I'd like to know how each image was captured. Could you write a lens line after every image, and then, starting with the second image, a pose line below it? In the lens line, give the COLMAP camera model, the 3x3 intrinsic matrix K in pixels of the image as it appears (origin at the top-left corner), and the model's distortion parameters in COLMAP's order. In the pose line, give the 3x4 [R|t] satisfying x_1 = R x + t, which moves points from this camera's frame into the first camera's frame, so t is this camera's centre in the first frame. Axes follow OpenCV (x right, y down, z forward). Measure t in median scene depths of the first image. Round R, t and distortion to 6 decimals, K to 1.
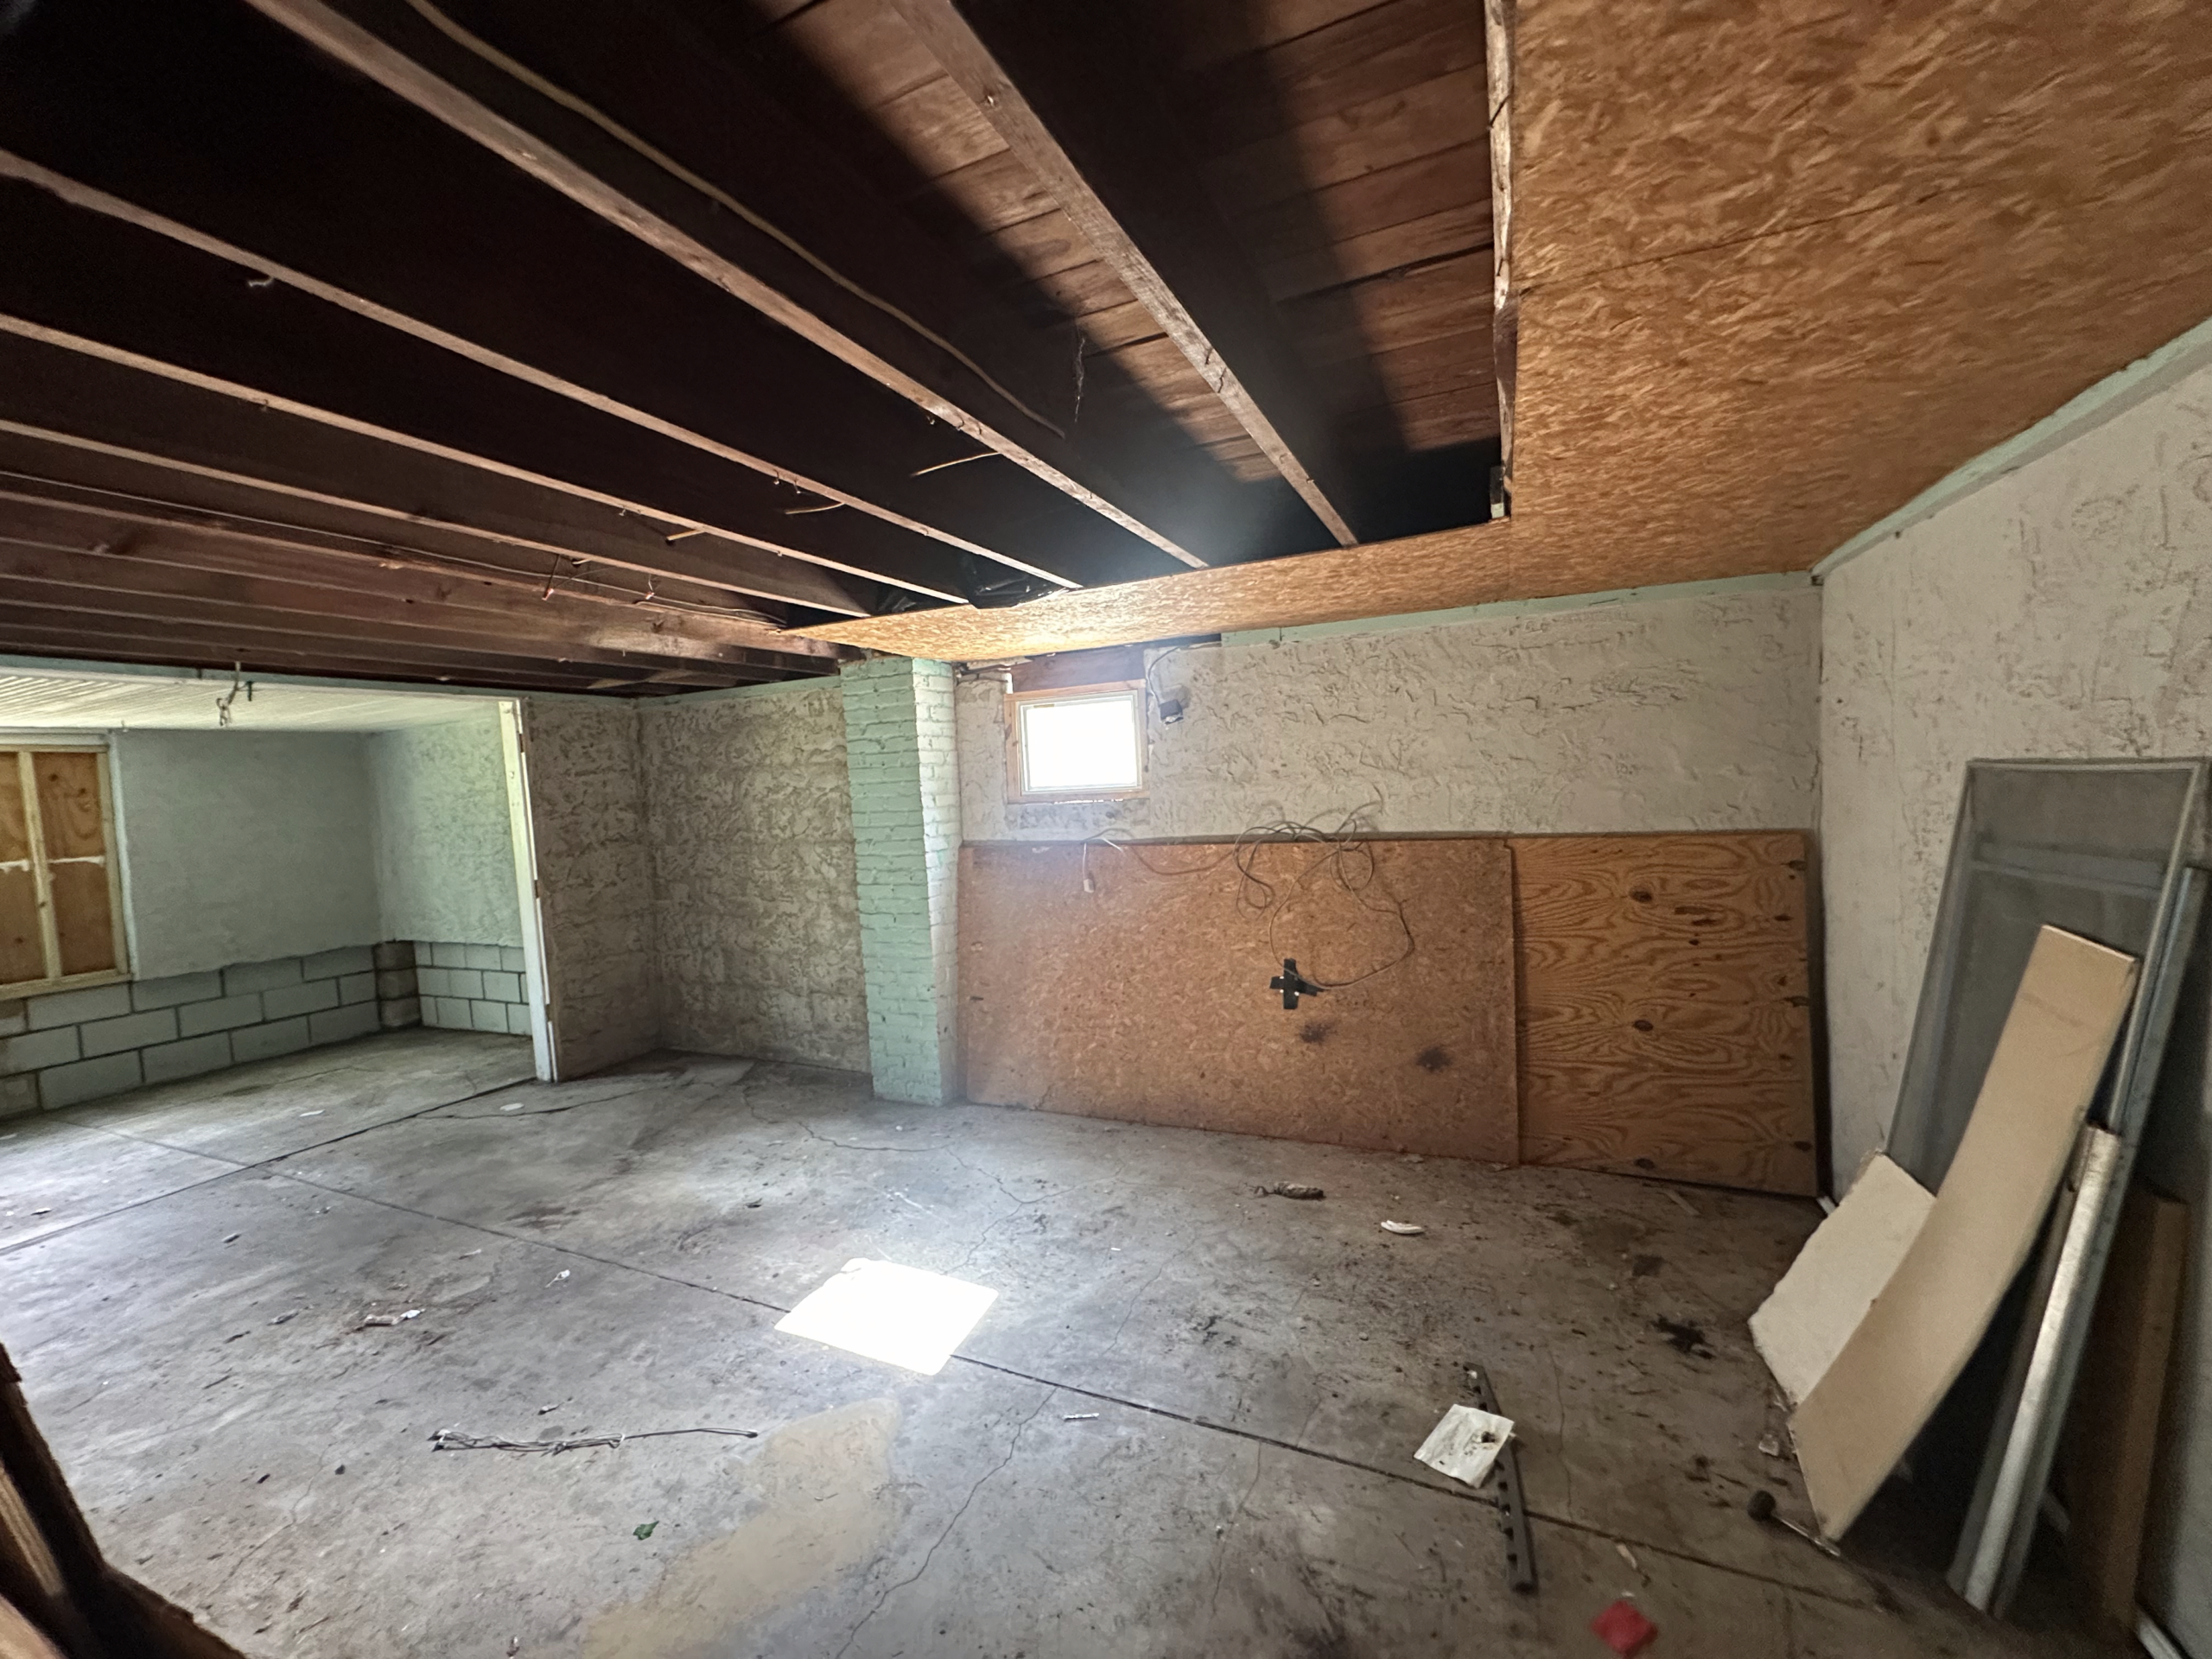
lens RADIAL K [[881.1, 0, 1099.2], [0, 881.1, 829.0], [0, 0, 1]] dist [-0.007373, 0.001626]
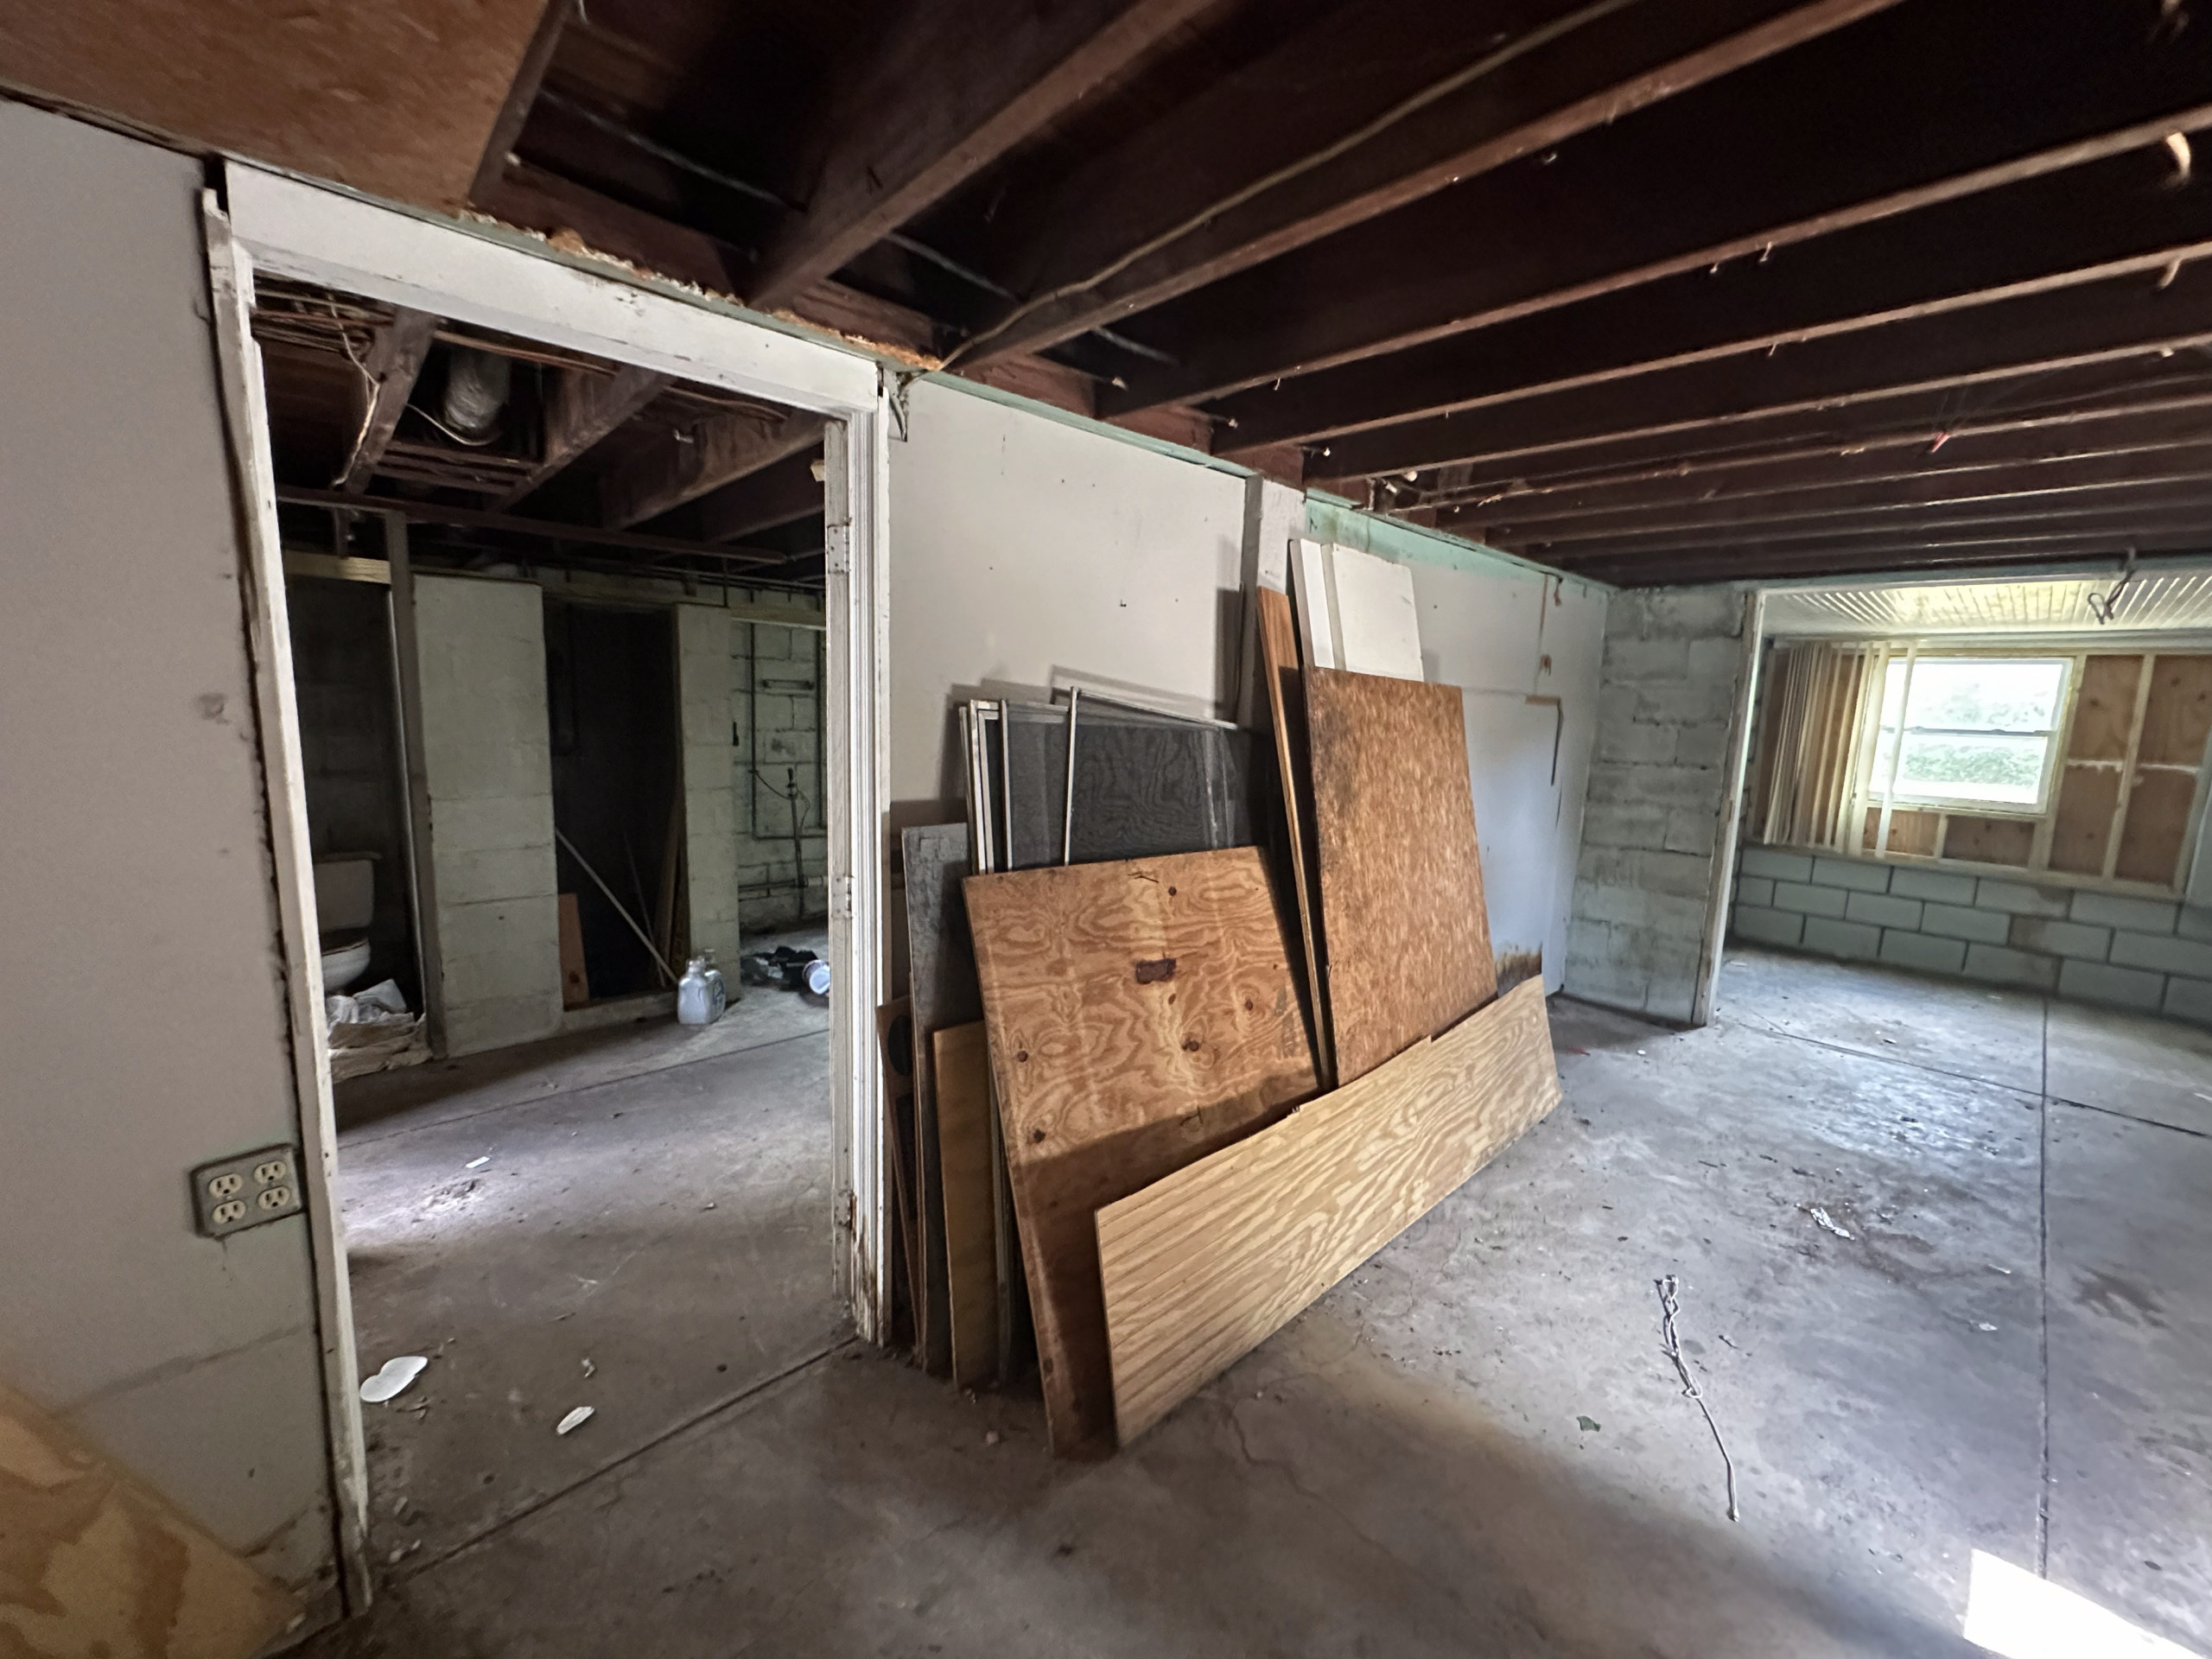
lens RADIAL K [[881.1, 0, 1100.8], [0, 881.1, 827.5], [0, 0, 1]] dist [-0.007373, 0.001626]
pose [[-0.383278, 0.167285, -0.908358, 0.187518], [-0.071715, 0.975103, 0.209836, -0.018881], [0.920845, 0.145568, -0.361739, 0.282799]]
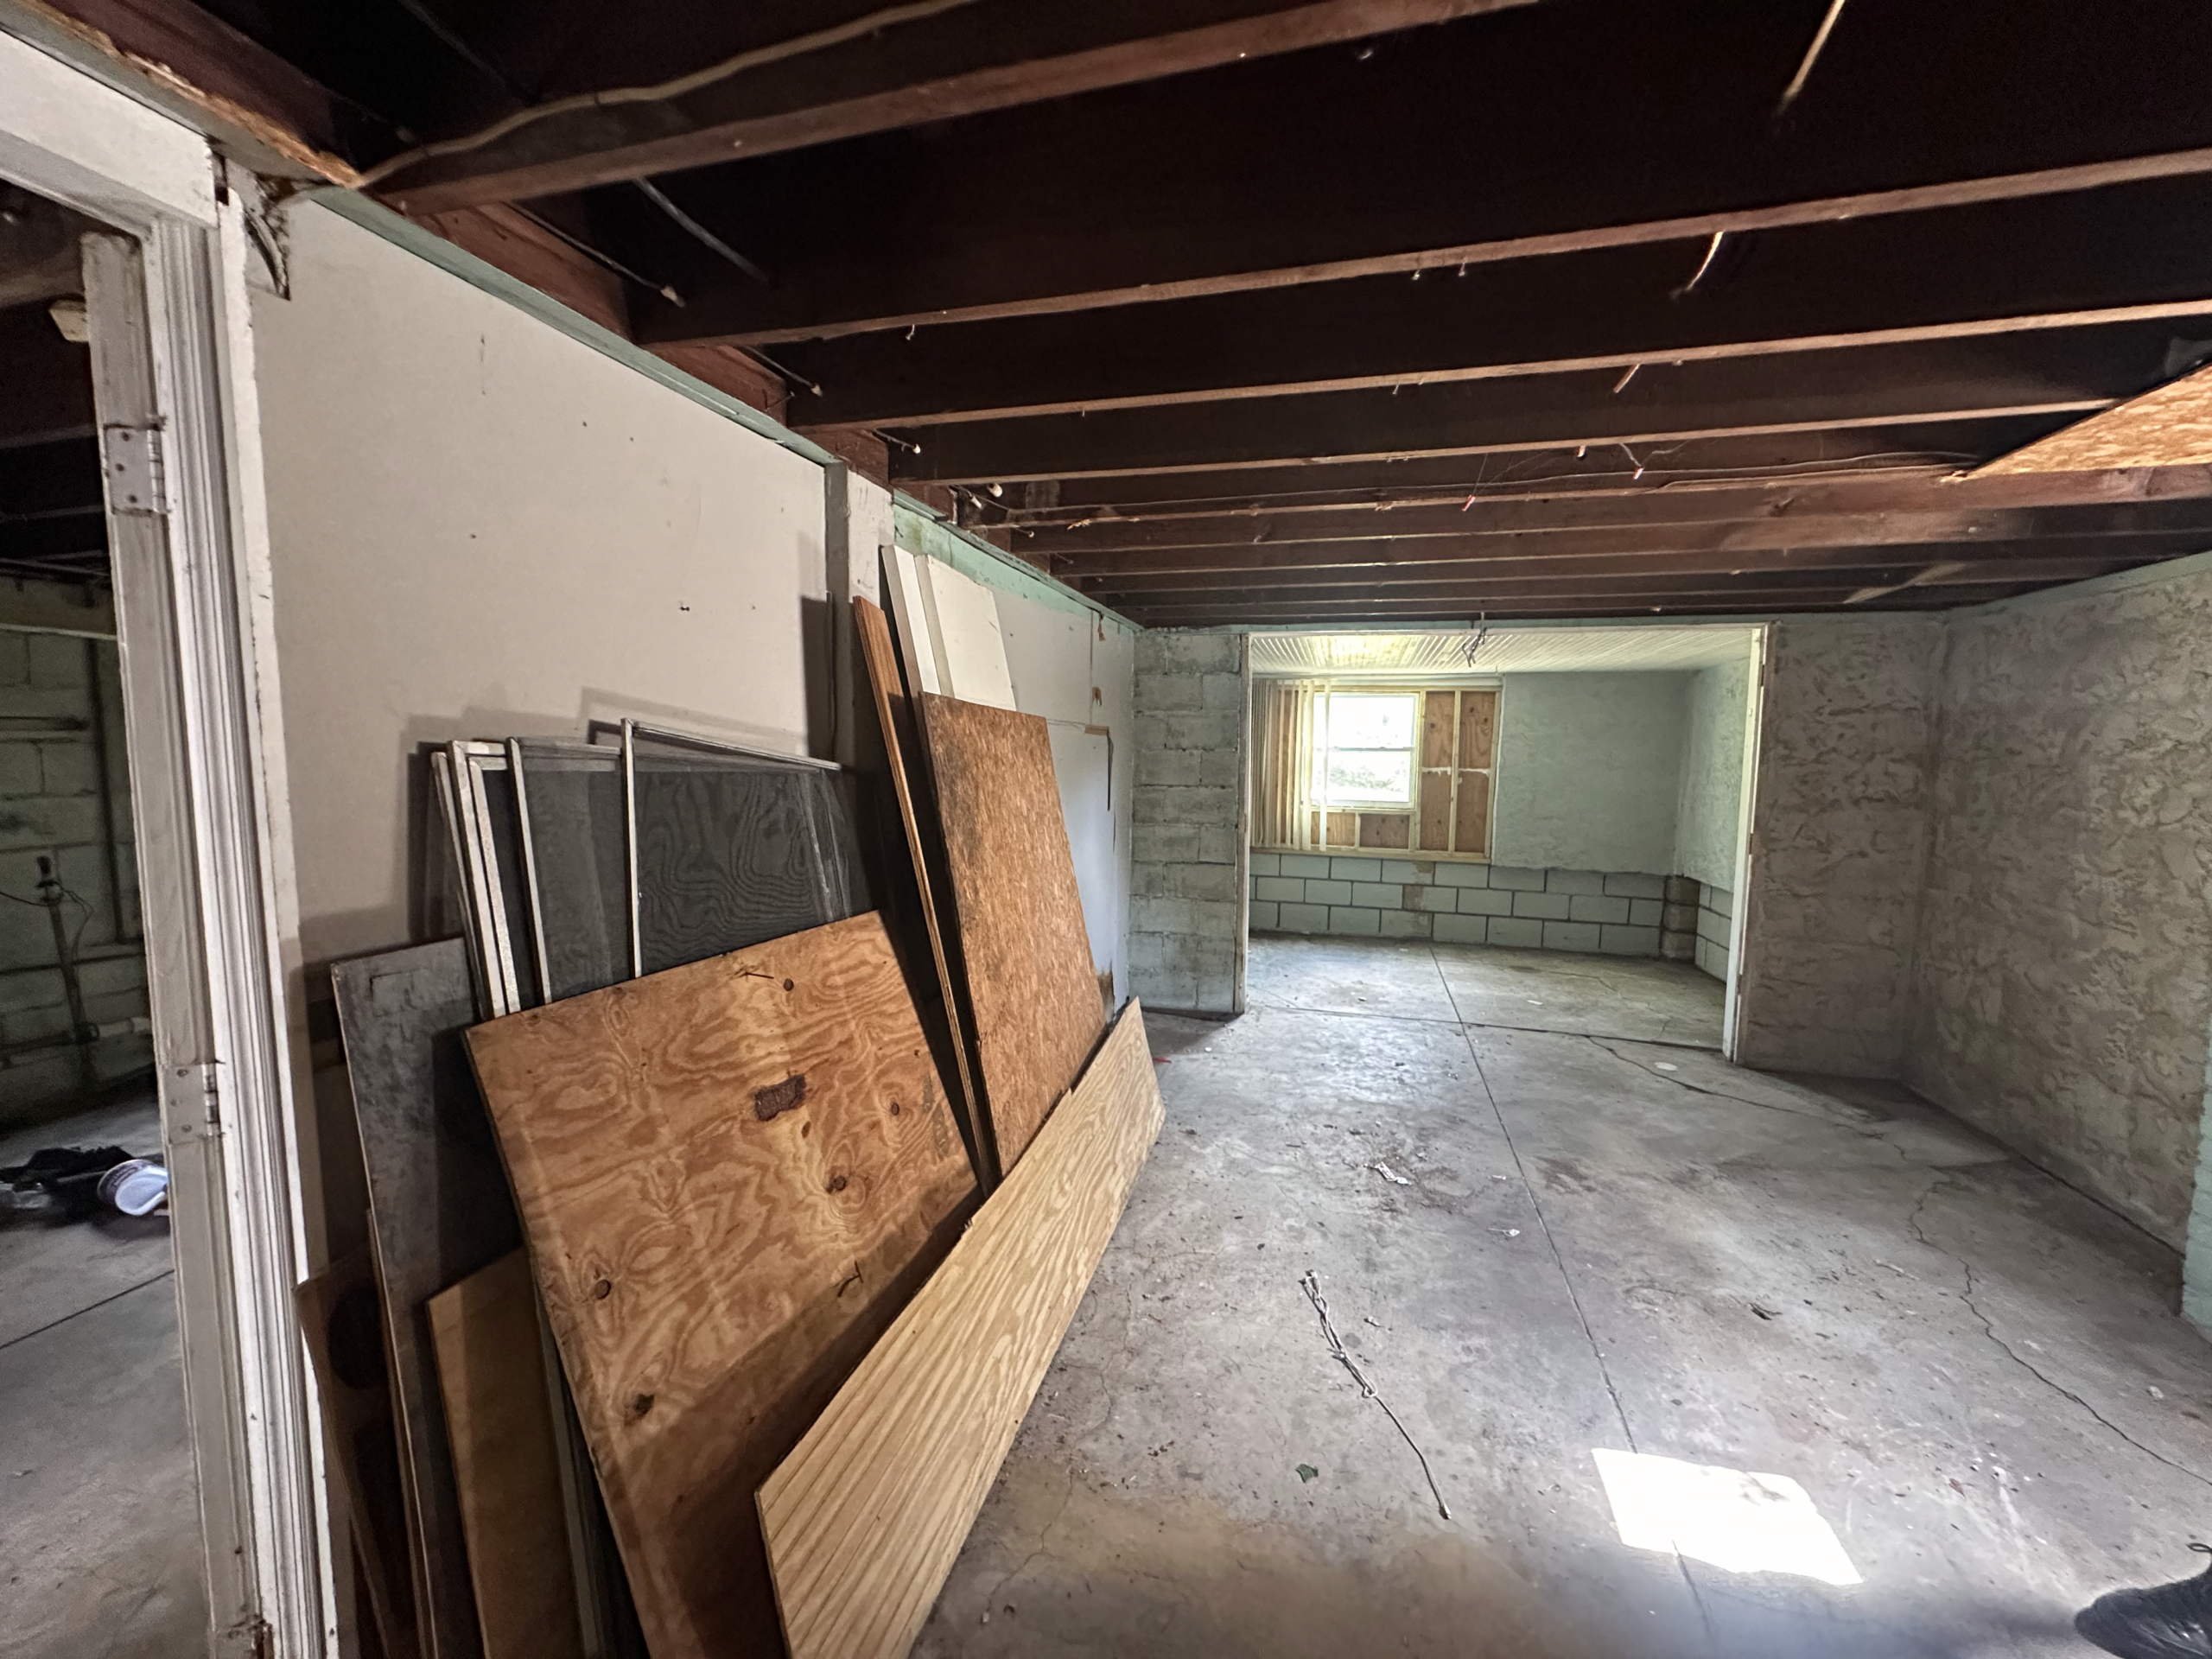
lens RADIAL K [[881.1, 0, 1103.2], [0, 881.1, 829.7], [0, 0, 1]] dist [-0.007373, 0.001626]
pose [[0.151673, 0.144180, -0.977859, 0.112633], [-0.080301, 0.987831, 0.133196, -0.010182], [0.985163, 0.058321, 0.161405, 0.218483]]
